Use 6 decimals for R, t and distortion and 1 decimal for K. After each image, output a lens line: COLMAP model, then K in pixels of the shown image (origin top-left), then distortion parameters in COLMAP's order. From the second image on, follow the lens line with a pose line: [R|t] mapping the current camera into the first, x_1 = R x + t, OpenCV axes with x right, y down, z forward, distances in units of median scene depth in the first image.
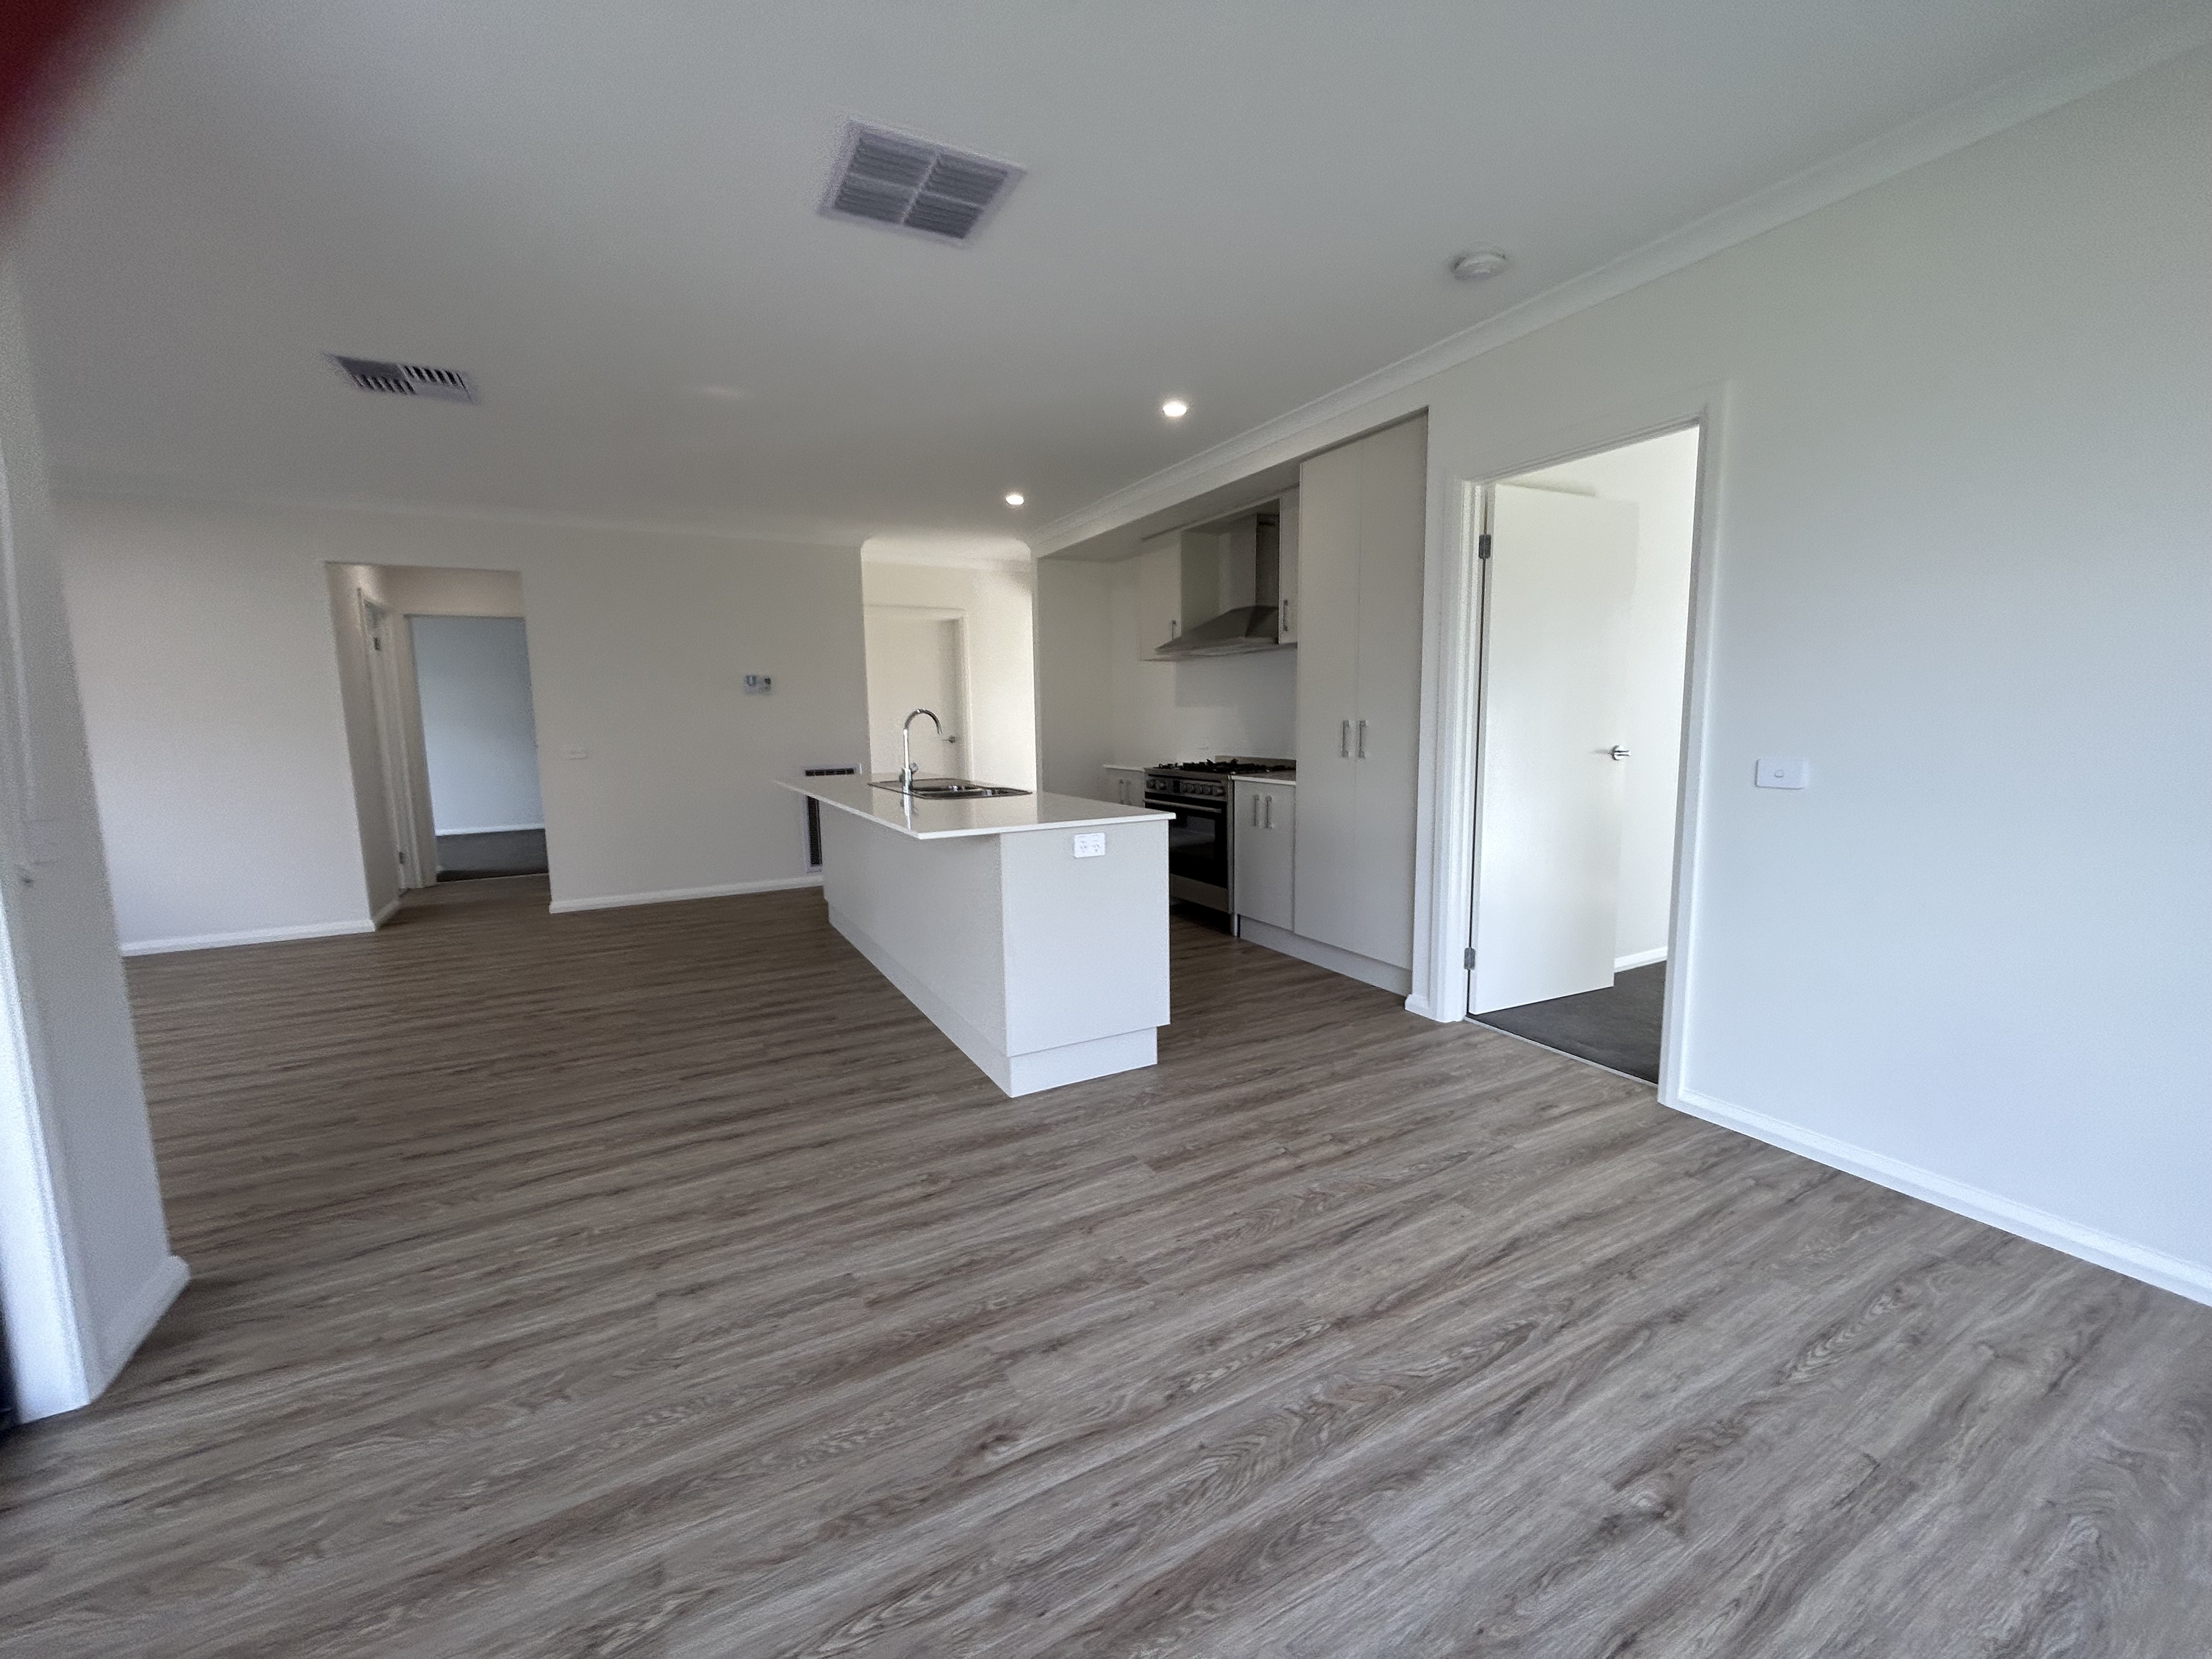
lens RADIAL K [[897.7, 0, 1101.7], [0, 897.7, 827.6], [0, 0, 1]] dist [-0.002419, 0.001647]
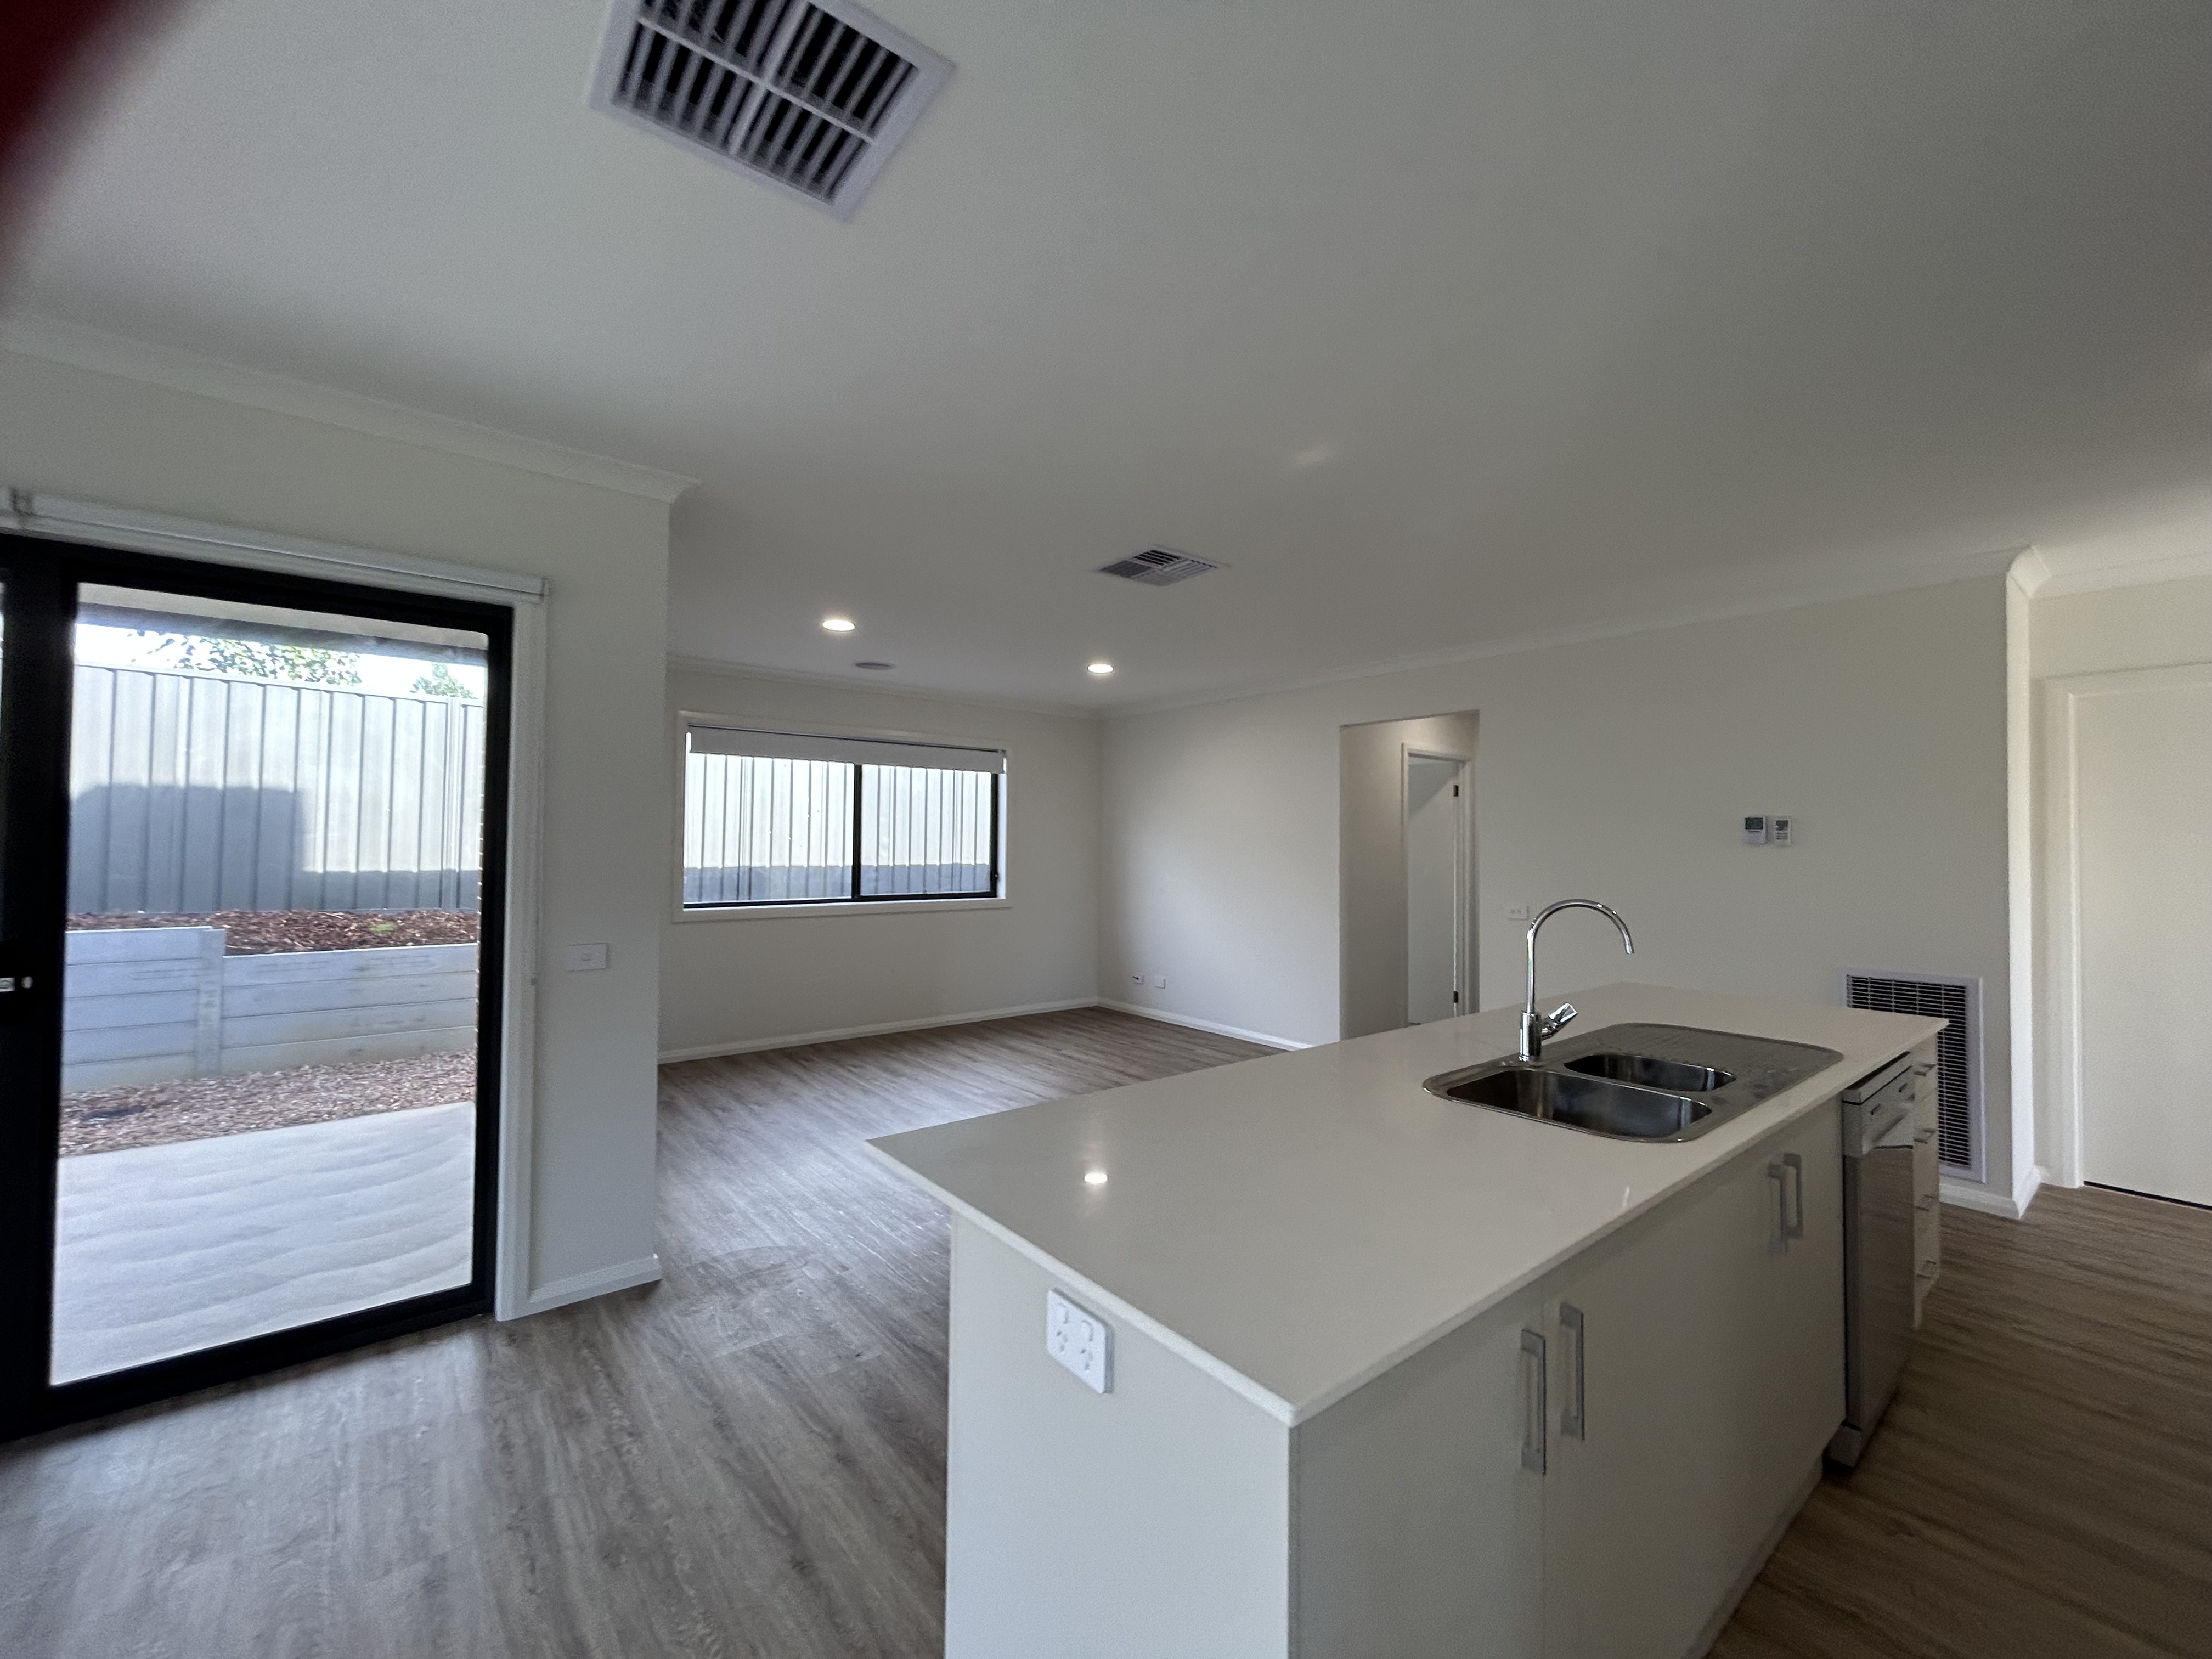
lens RADIAL K [[897.7, 0, 1101.5], [0, 897.7, 827.4], [0, 0, 1]] dist [-0.002419, 0.001647]
pose [[0.183264, -0.002132, -0.983061, 0.332111], [-0.135795, 0.990356, -0.027463, -0.170637], [0.973640, 0.138528, 0.181207, 0.905911]]
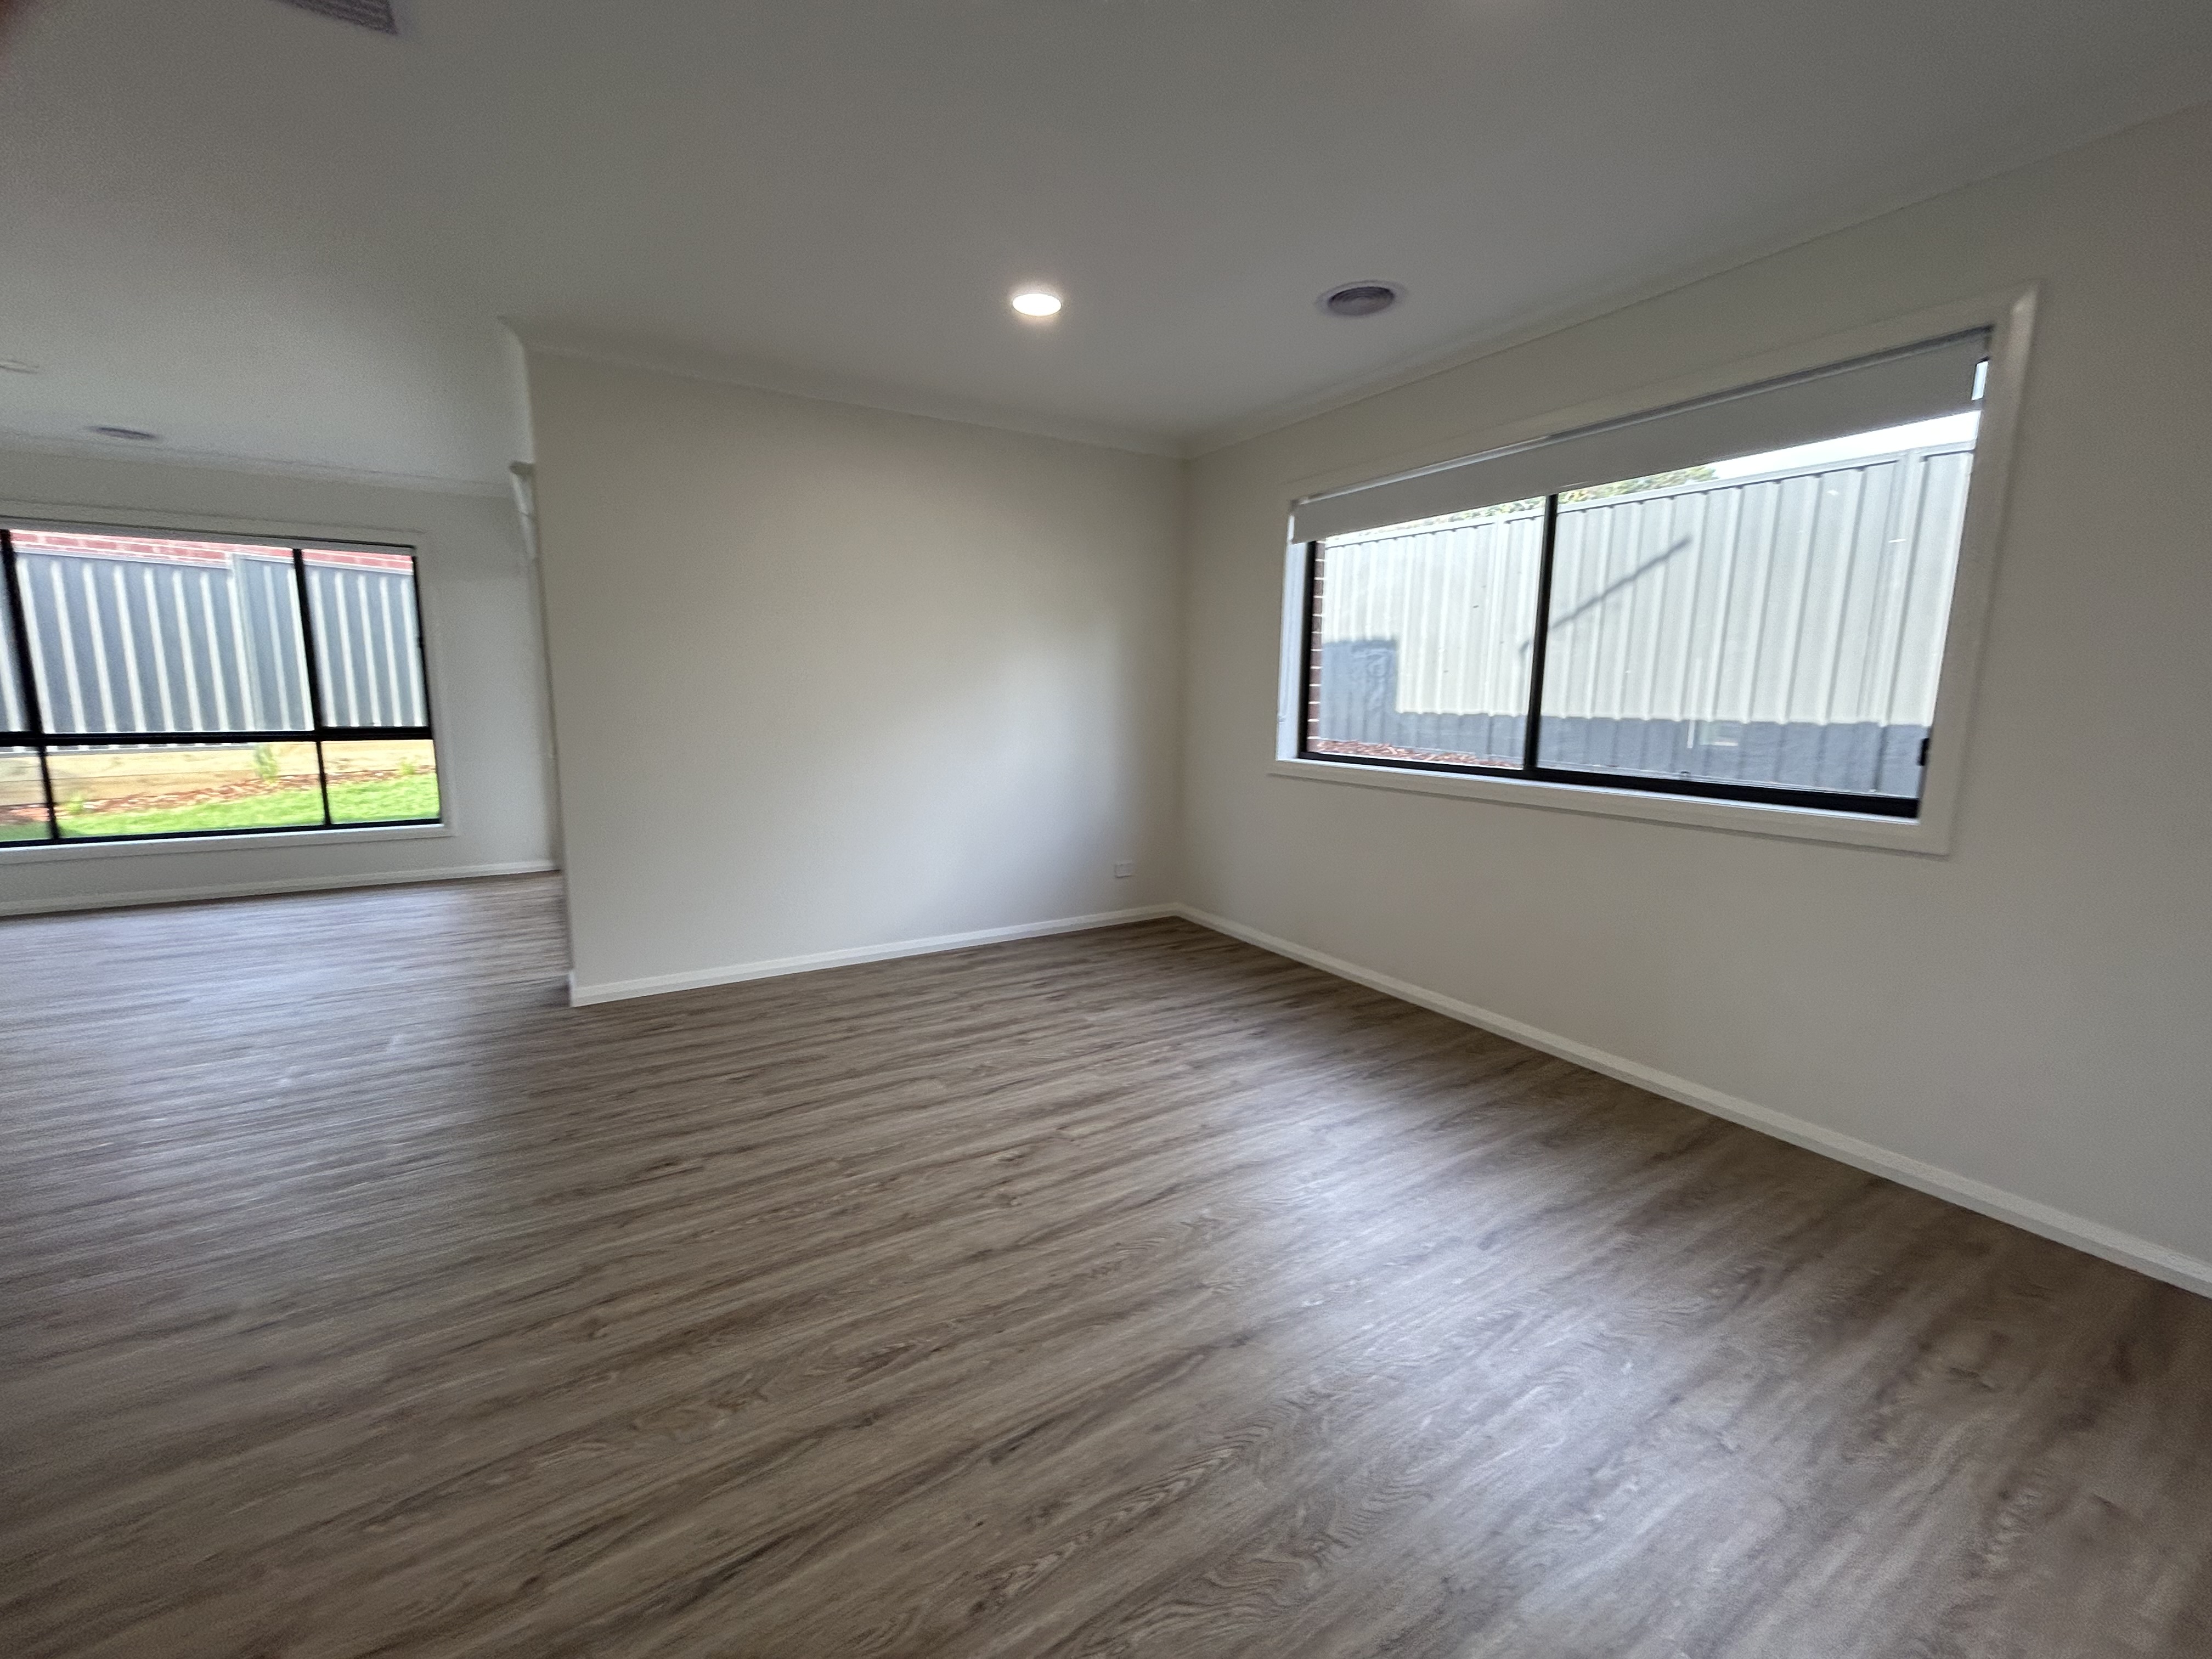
lens RADIAL K [[897.7, 0, 1102.5], [0, 897.7, 824.2], [0, 0, 1]] dist [-0.002419, 0.001647]
pose [[-0.998673, 0.015852, -0.049002, -1.362156], [0.002045, 0.962907, 0.269826, -0.221106], [0.051461, 0.269368, -0.961661, 1.830018]]
